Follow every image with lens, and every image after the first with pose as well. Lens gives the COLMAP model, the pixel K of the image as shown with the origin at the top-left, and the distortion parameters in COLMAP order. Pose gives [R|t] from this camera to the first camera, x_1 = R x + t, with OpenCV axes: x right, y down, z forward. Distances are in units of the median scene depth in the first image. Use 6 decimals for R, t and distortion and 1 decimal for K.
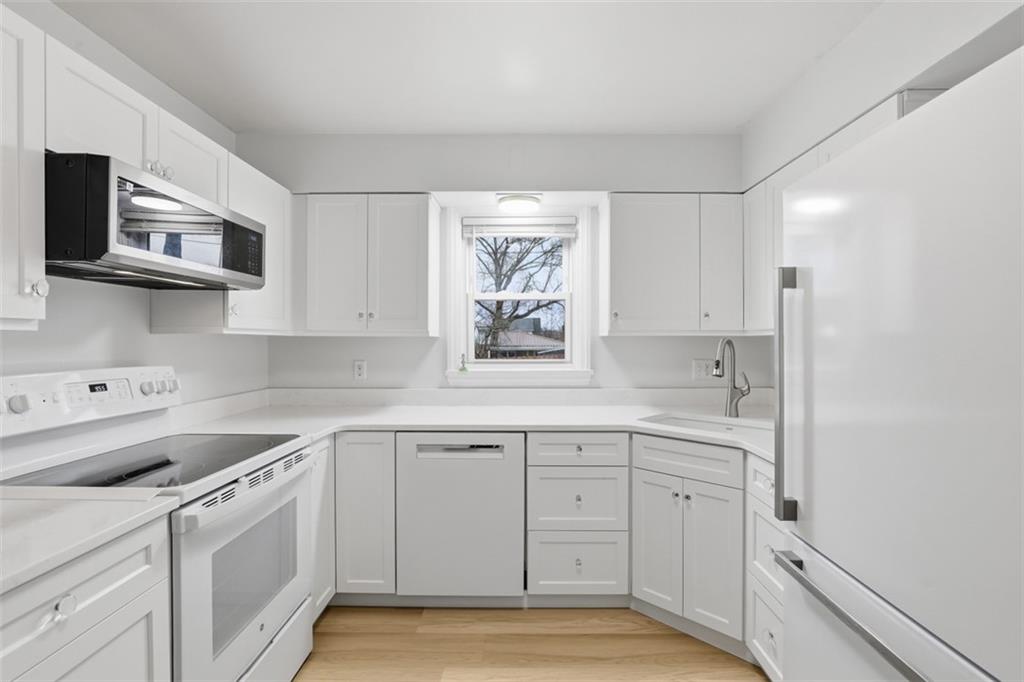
lens RADIAL K [[476.2, 0, 514.7], [0, 476.2, 341.4], [0, 0, 1]] dist [-0.032604, 0.007918]
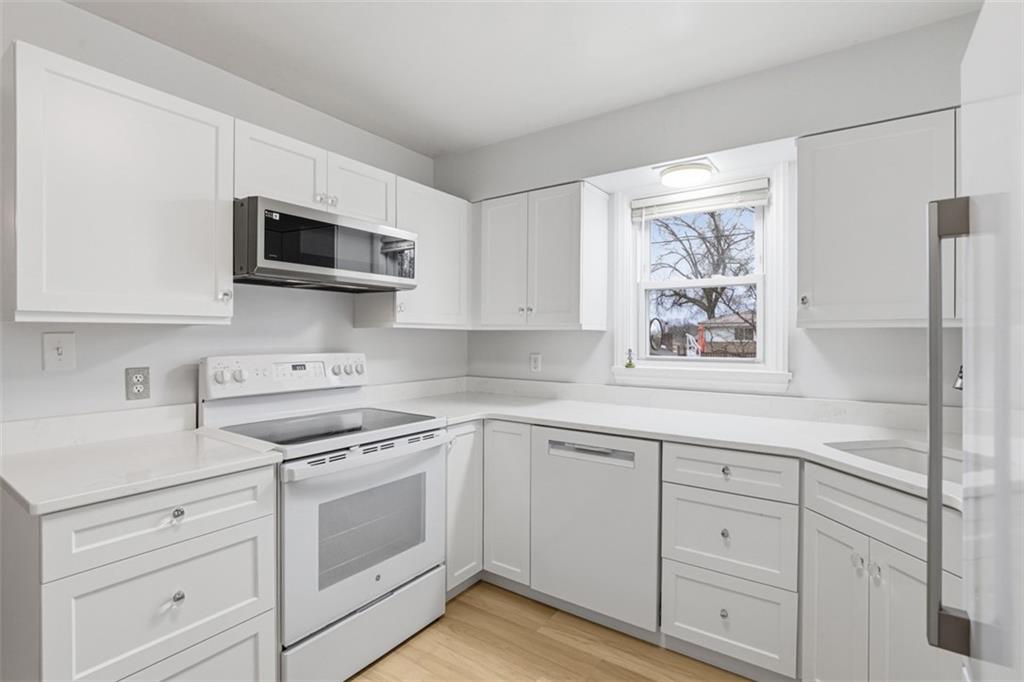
lens RADIAL K [[472.5, 0, 515.4], [0, 472.5, 337.1], [0, 0, 1]] dist [-0.023253, 0.000651]
pose [[0.828203, 0.004304, -0.560412, 0.279004], [-0.005633, 0.999984, -0.000646, 0.006159], [0.560400, 0.003692, 0.828214, 0.155000]]
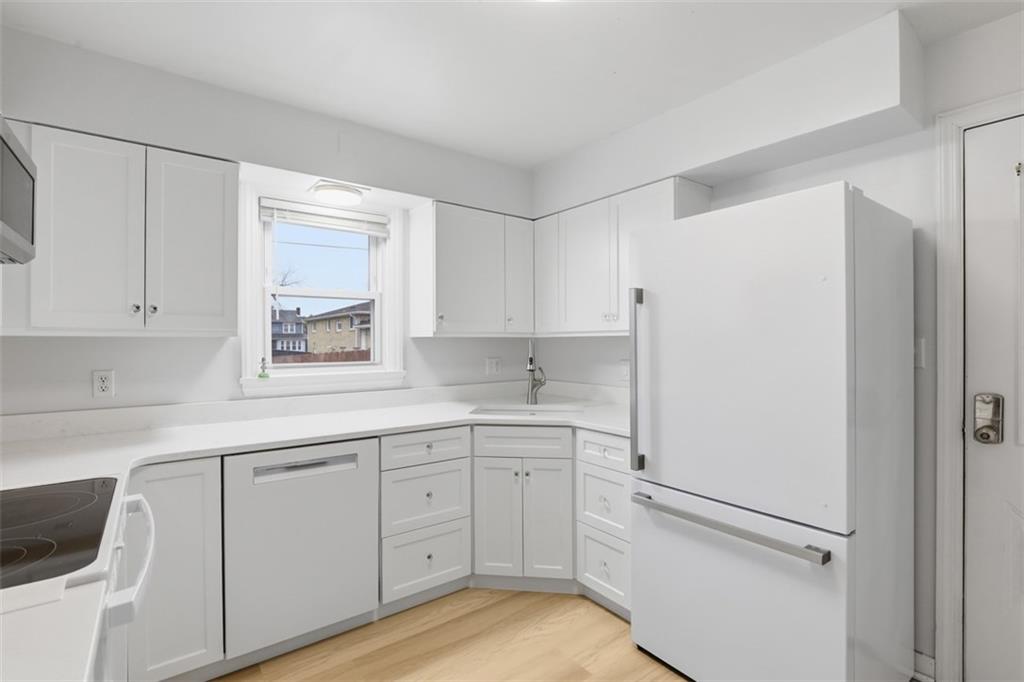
lens RADIAL K [[476.2, 0, 514.7], [0, 476.2, 341.4], [0, 0, 1]] dist [-0.032604, 0.007918]
pose [[0.787039, -0.002612, 0.616898, -0.351112], [0.004547, 0.999988, -0.001567, 0.000804], [-0.616887, 0.004038, 0.787042, 0.074918]]
